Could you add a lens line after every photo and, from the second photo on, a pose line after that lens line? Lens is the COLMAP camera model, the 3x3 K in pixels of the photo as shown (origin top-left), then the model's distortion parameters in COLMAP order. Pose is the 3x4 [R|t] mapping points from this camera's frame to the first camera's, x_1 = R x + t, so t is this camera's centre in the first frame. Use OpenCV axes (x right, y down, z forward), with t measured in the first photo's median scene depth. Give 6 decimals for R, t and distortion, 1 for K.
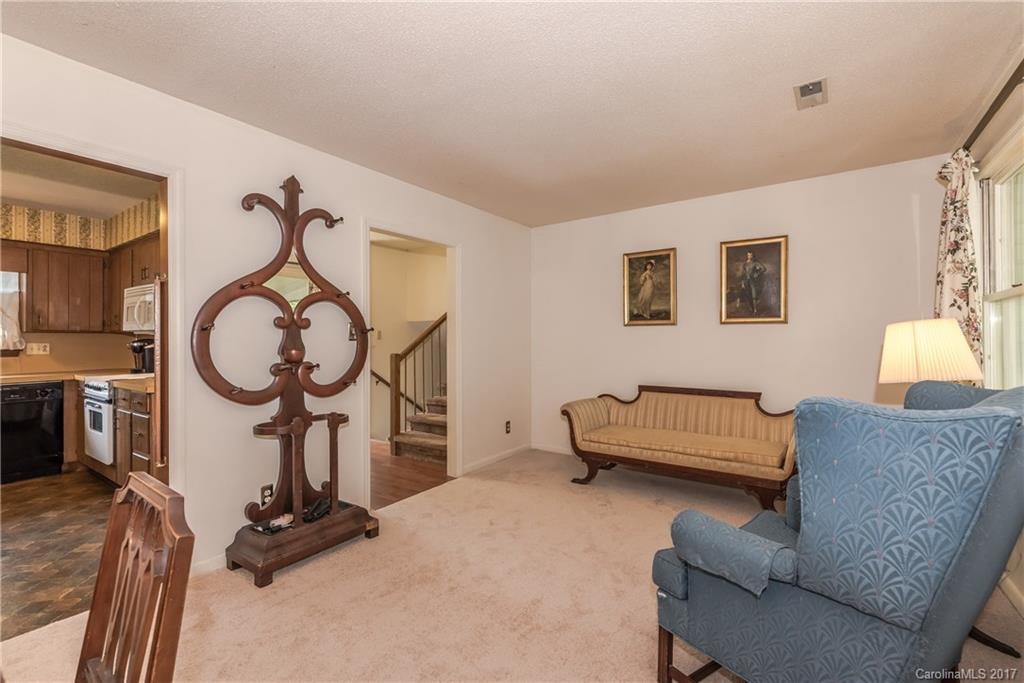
lens RADIAL K [[445.2, 0, 512.0], [0, 445.2, 341.5], [0, 0, 1]] dist [-0.000084, -0.000033]
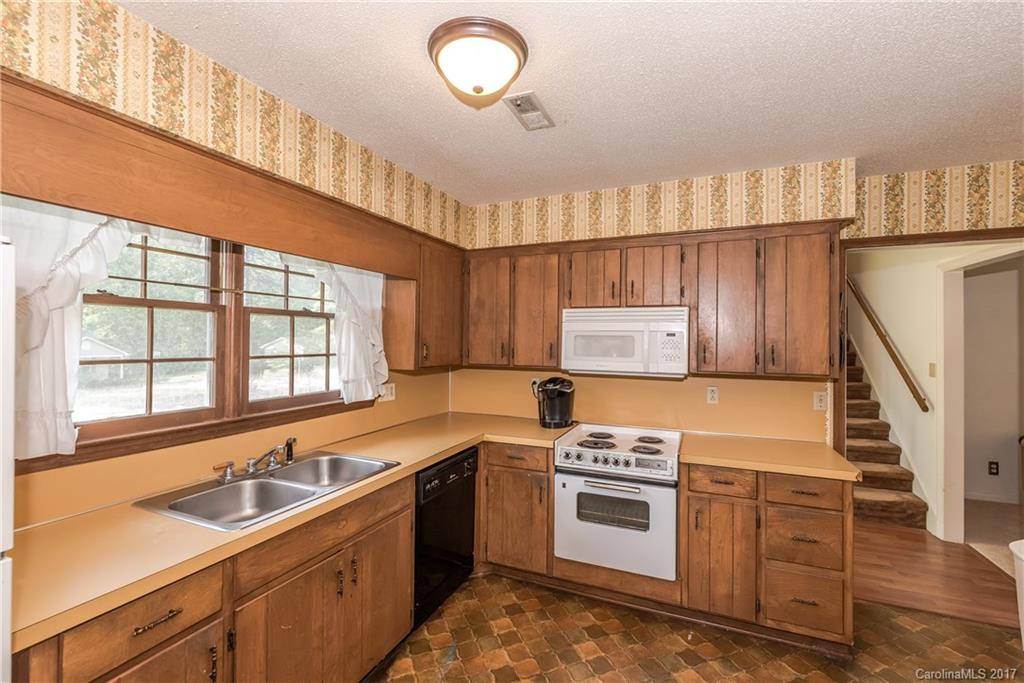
lens RADIAL K [[435.9, 0, 512.0], [0, 435.9, 341.5], [0, 0, 1]] dist [0.001577, -0.000038]
pose [[0.977843, 0.010717, 0.209064, -1.187045], [-0.010491, 0.999943, -0.002188, -0.068842], [-0.209076, -0.000053, 0.977899, 0.397068]]
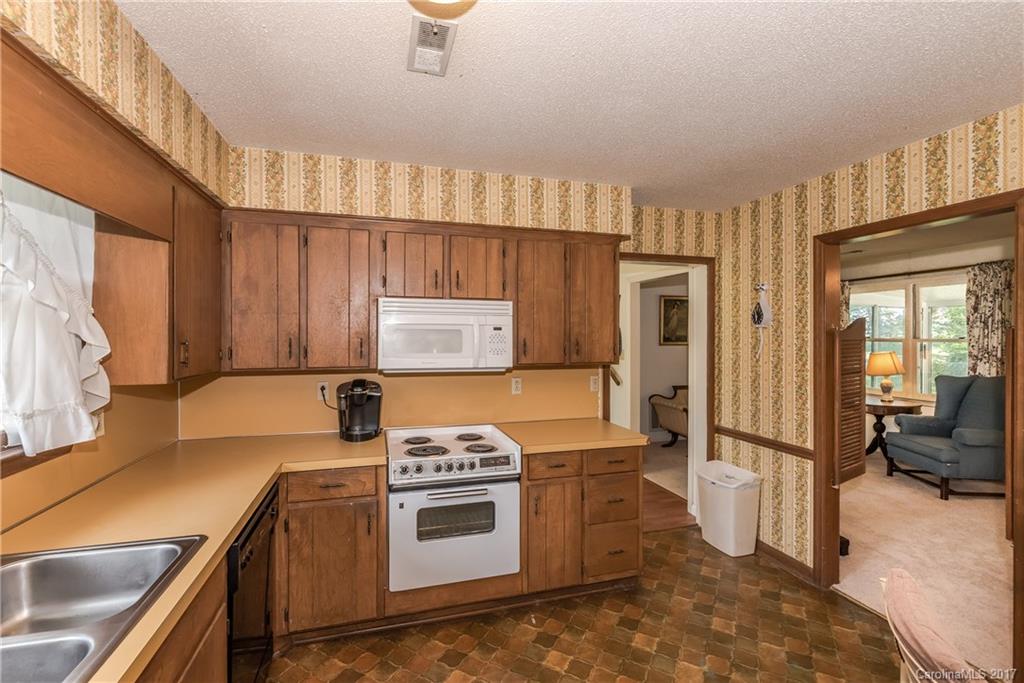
lens RADIAL K [[445.2, 0, 512.0], [0, 445.2, 341.5], [0, 0, 1]] dist [-0.000084, -0.000033]
pose [[0.629010, -0.007881, 0.777358, -1.307575], [-0.000166, 0.999947, 0.010272, -0.070444], [-0.777398, -0.006590, 0.628975, 0.536713]]
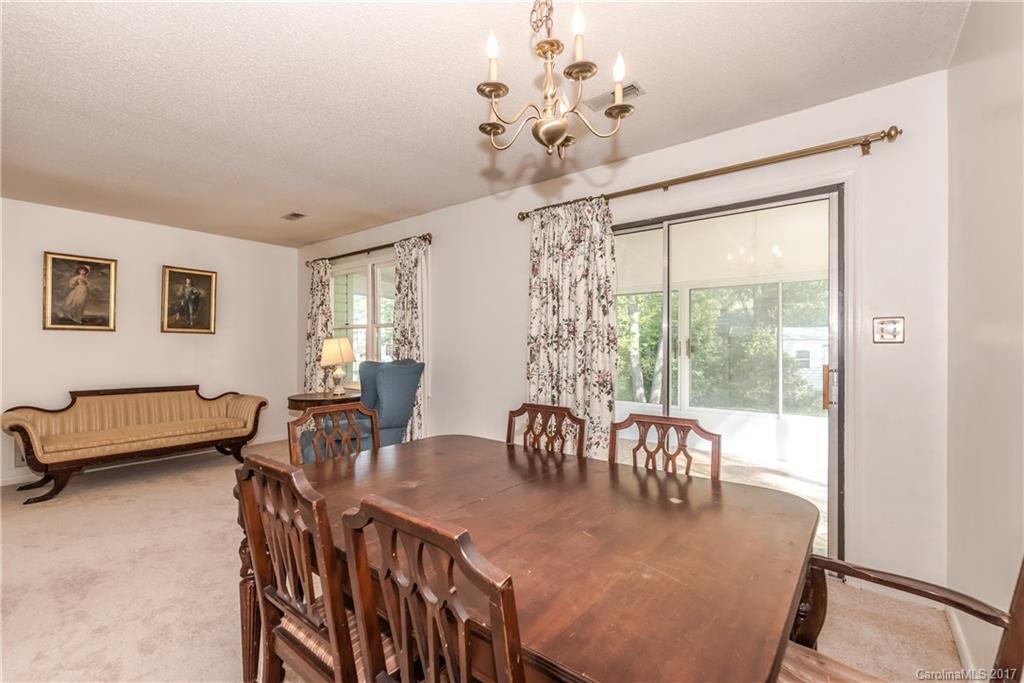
lens RADIAL K [[445.2, 0, 512.0], [0, 445.2, 341.5], [0, 0, 1]] dist [-0.000084, -0.000033]
pose [[0.056484, 0.013280, 0.998315, -0.693053], [-0.003039, 0.999909, -0.013129, -0.001232], [-0.998399, -0.002292, 0.056519, -0.020982]]
